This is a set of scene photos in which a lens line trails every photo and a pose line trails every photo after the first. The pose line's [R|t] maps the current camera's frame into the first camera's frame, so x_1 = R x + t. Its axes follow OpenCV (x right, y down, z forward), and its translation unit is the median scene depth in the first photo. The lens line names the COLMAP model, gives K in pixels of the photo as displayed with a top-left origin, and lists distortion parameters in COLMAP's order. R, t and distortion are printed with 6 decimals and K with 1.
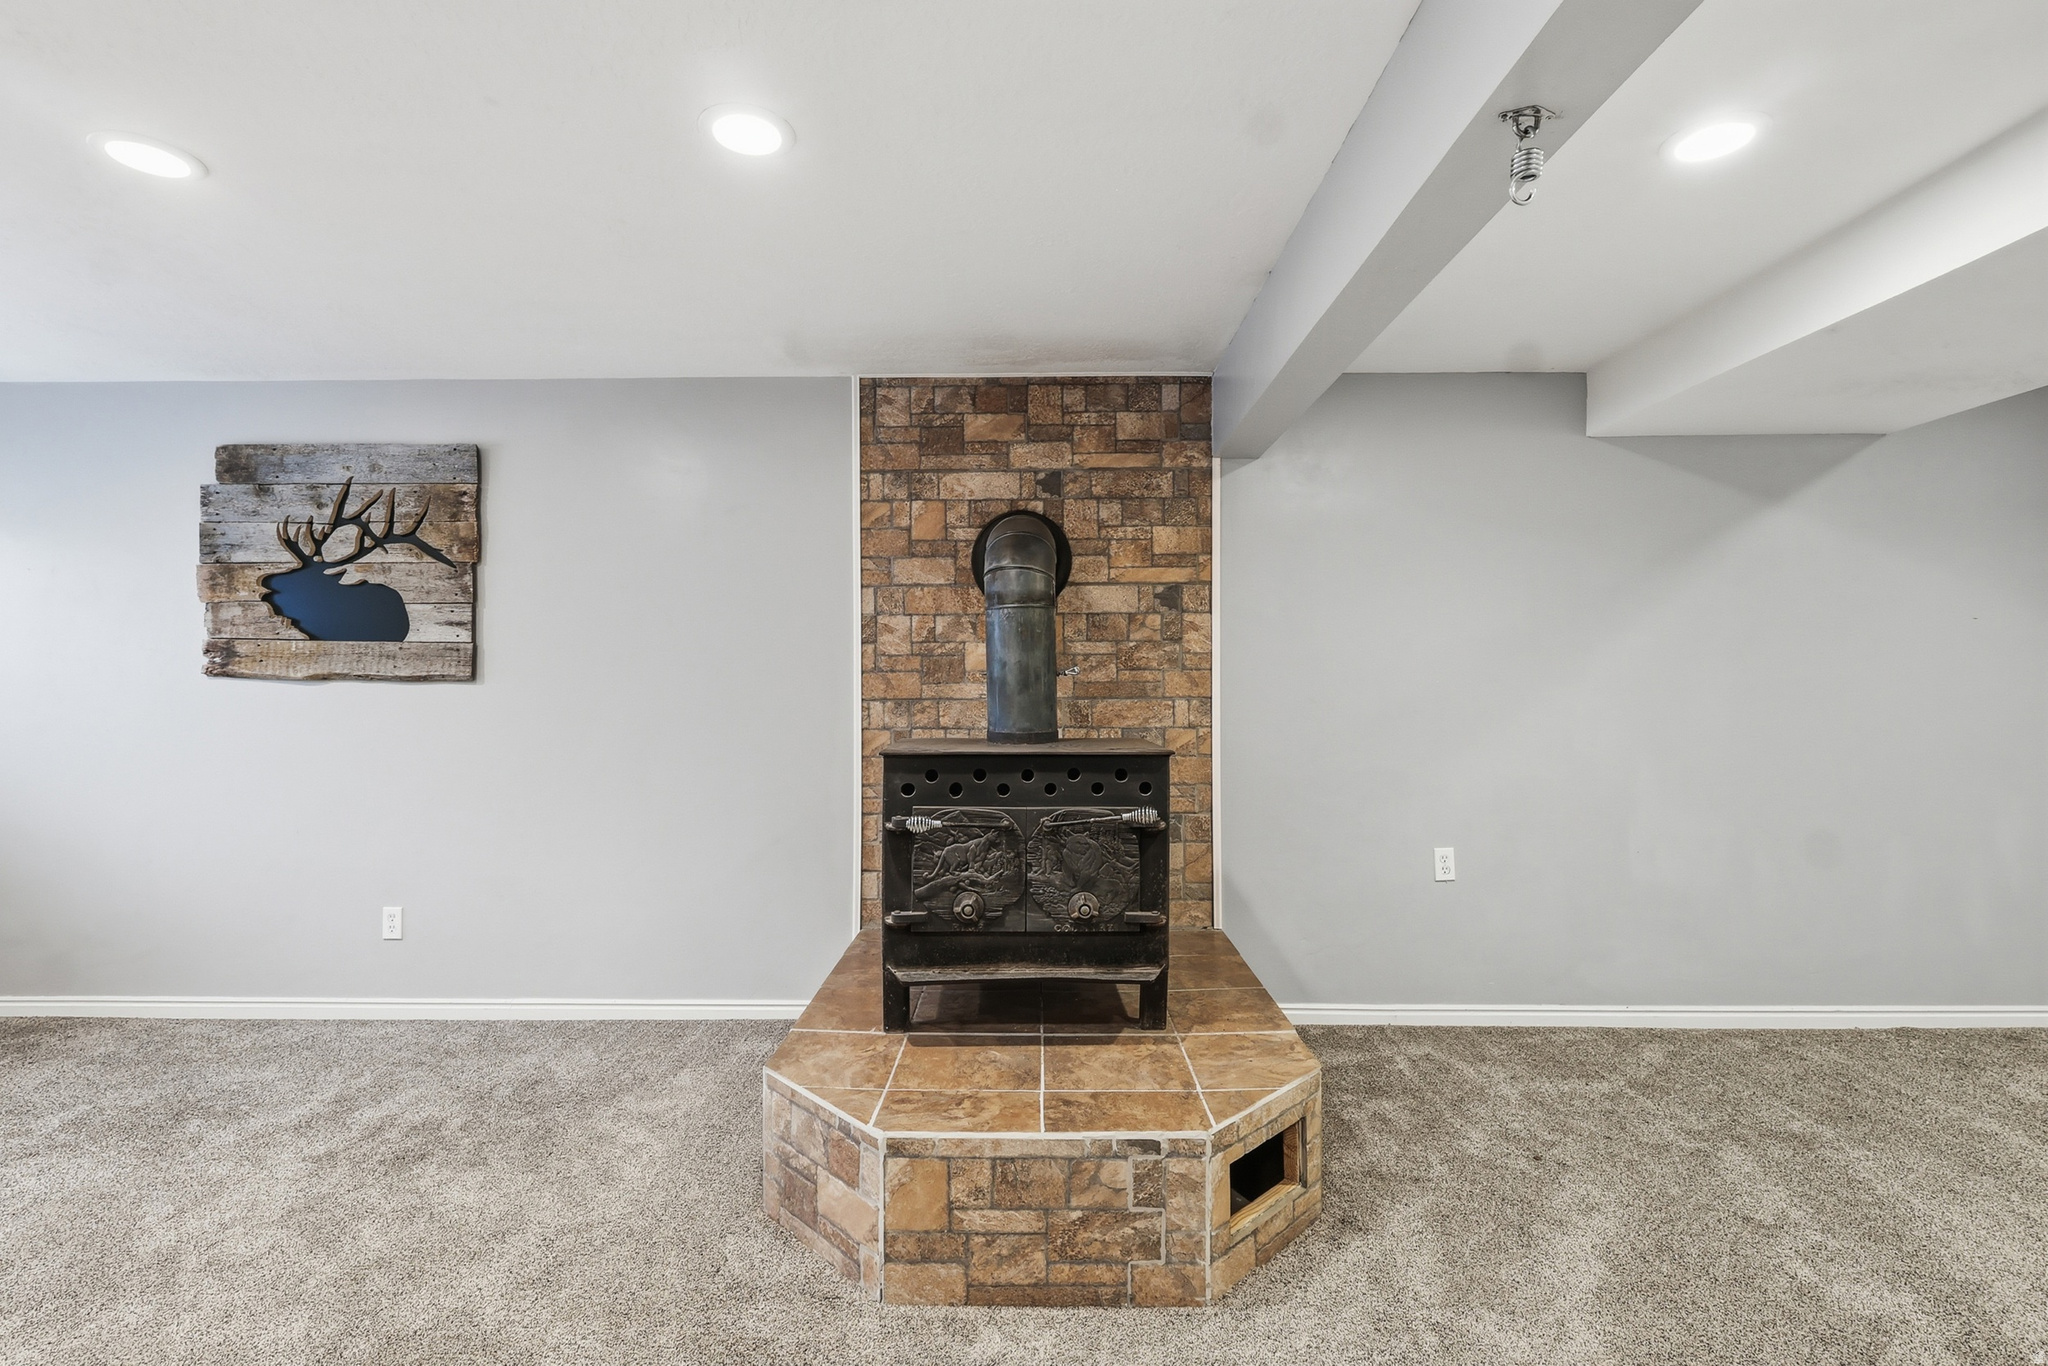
lens RADIAL K [[954.0, 0, 1019.0], [0, 954.0, 681.4], [0, 0, 1]] dist [0.000446, 0.000267]
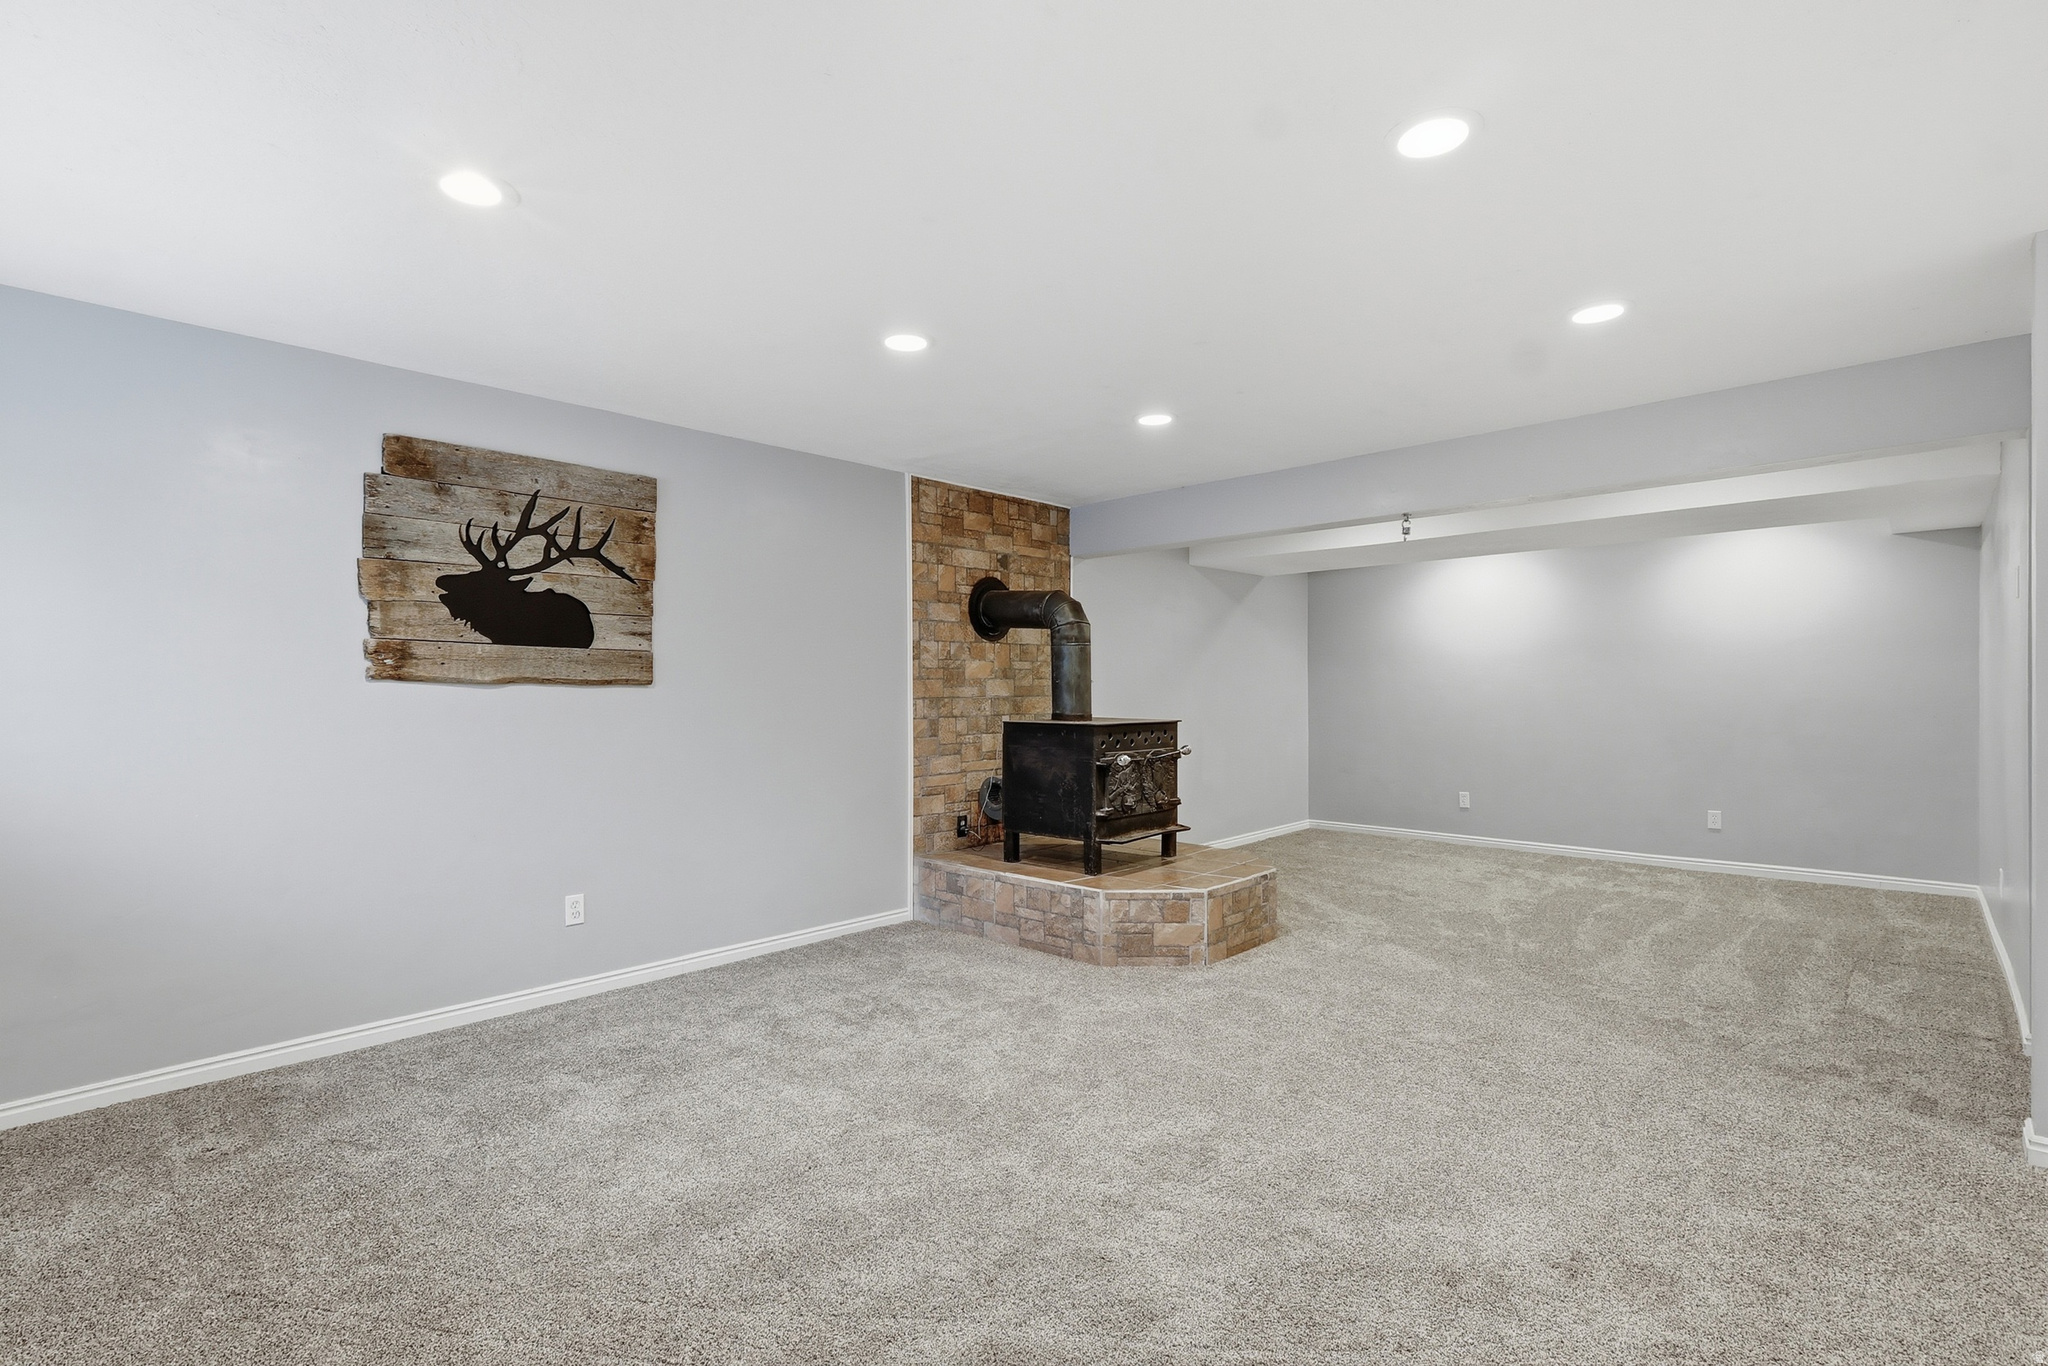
lens RADIAL K [[954.0, 0, 1020.0], [0, 954.0, 686.0], [0, 0, 1]] dist [0.000446, 0.000267]
pose [[0.673252, 0.001072, 0.739412, -1.129714], [-0.002042, 0.999998, 0.000410, -0.000473], [-0.739410, -0.001786, 0.673253, -0.095244]]
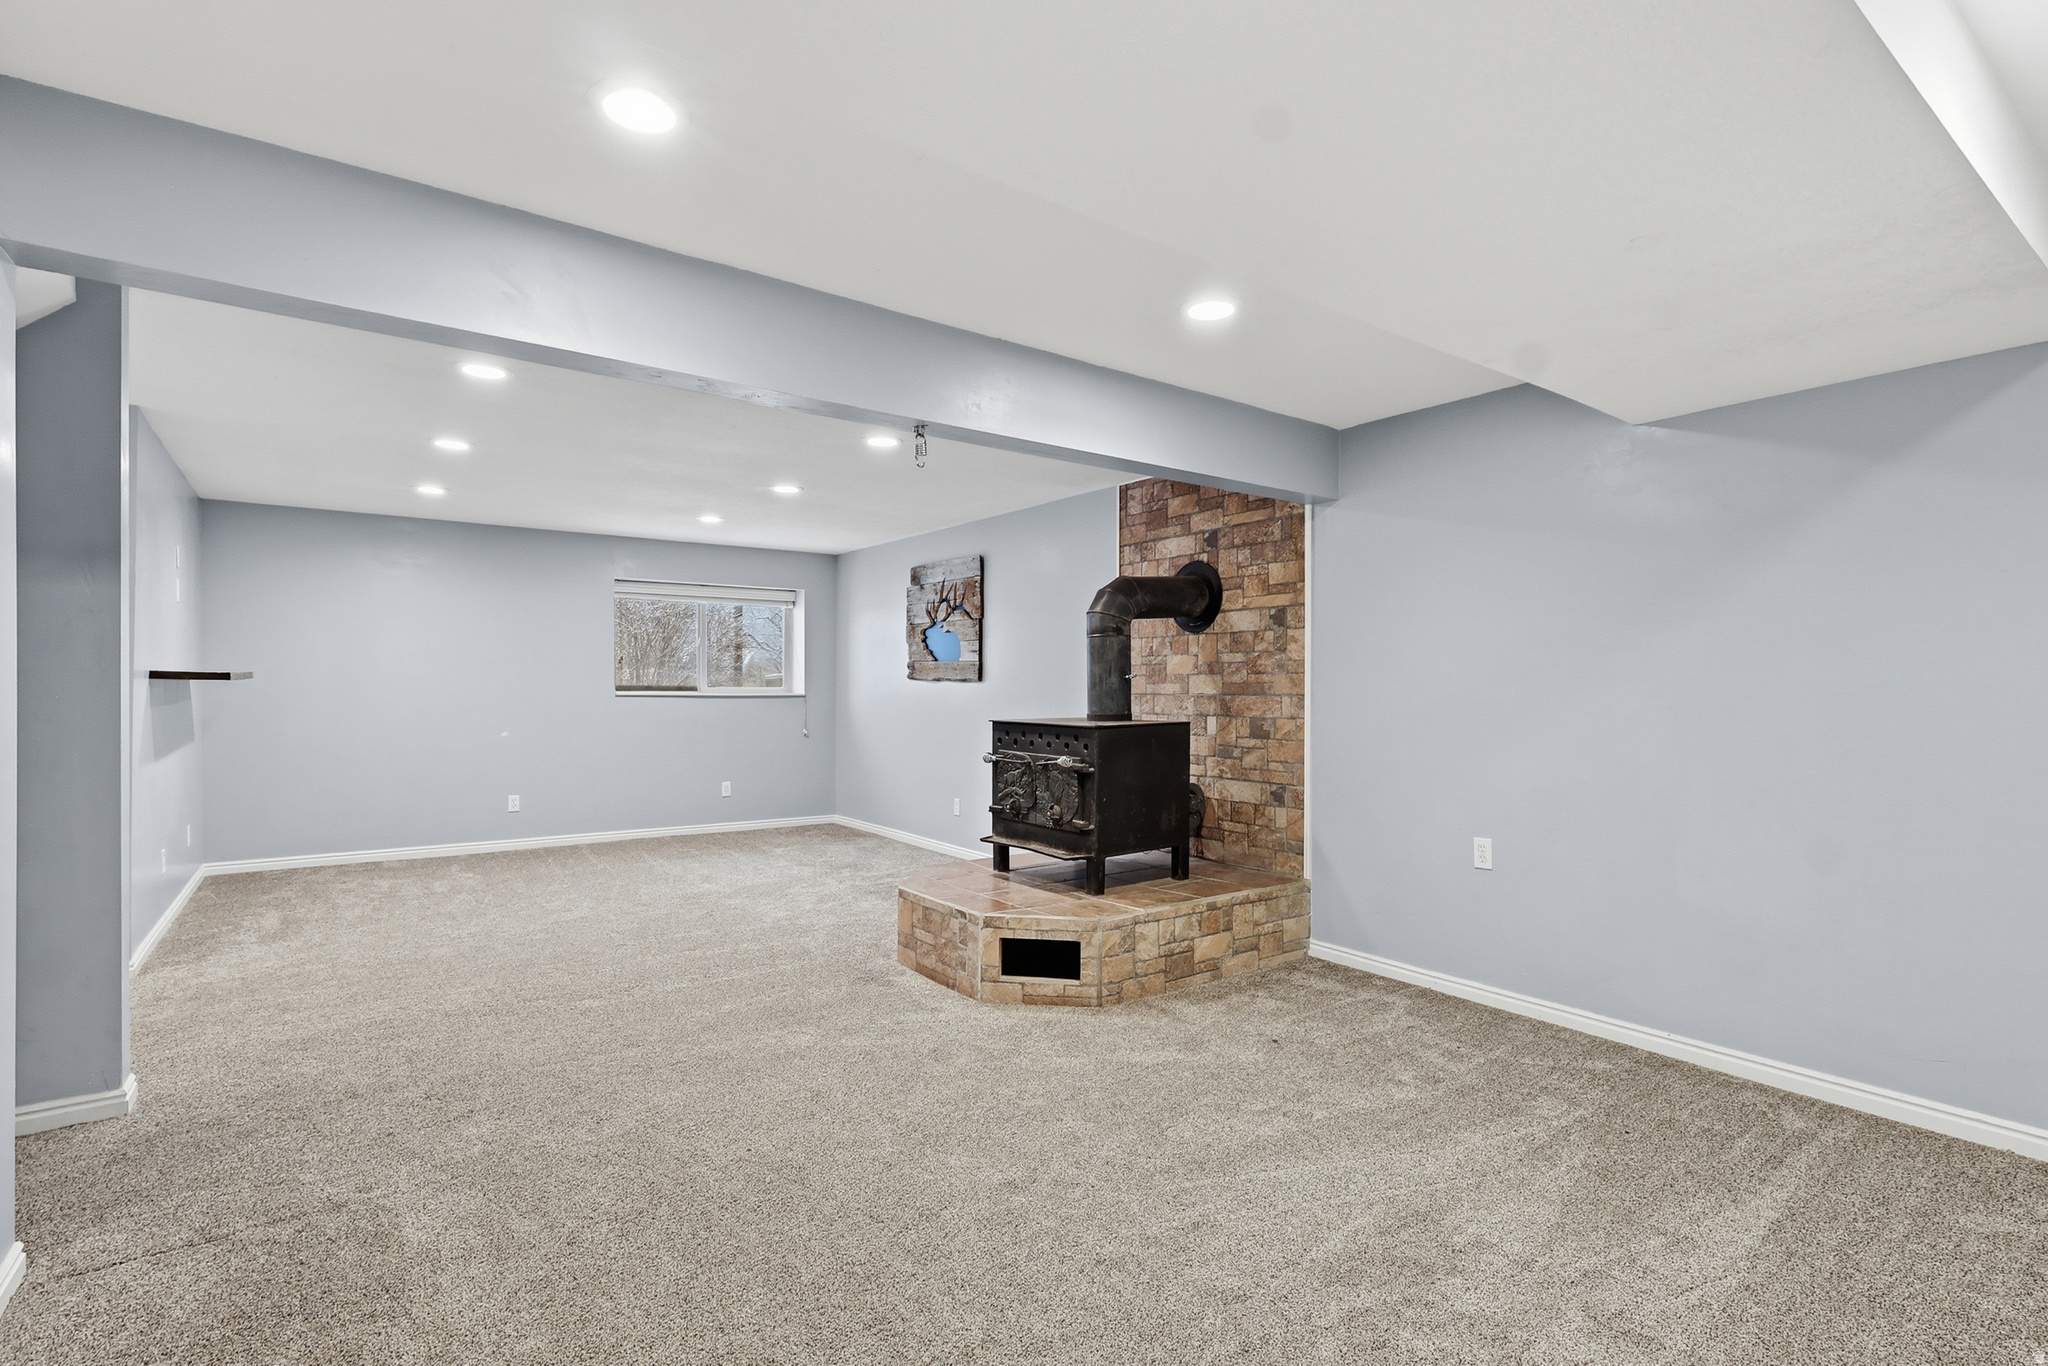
lens RADIAL K [[954.0, 0, 1022.7], [0, 954.0, 683.0], [0, 0, 1]] dist [0.000446, 0.000267]
pose [[0.601985, 0.002024, -0.798505, 0.979367], [-0.000139, 0.999997, 0.002429, -0.002293], [0.798508, -0.001351, 0.601983, -0.056995]]
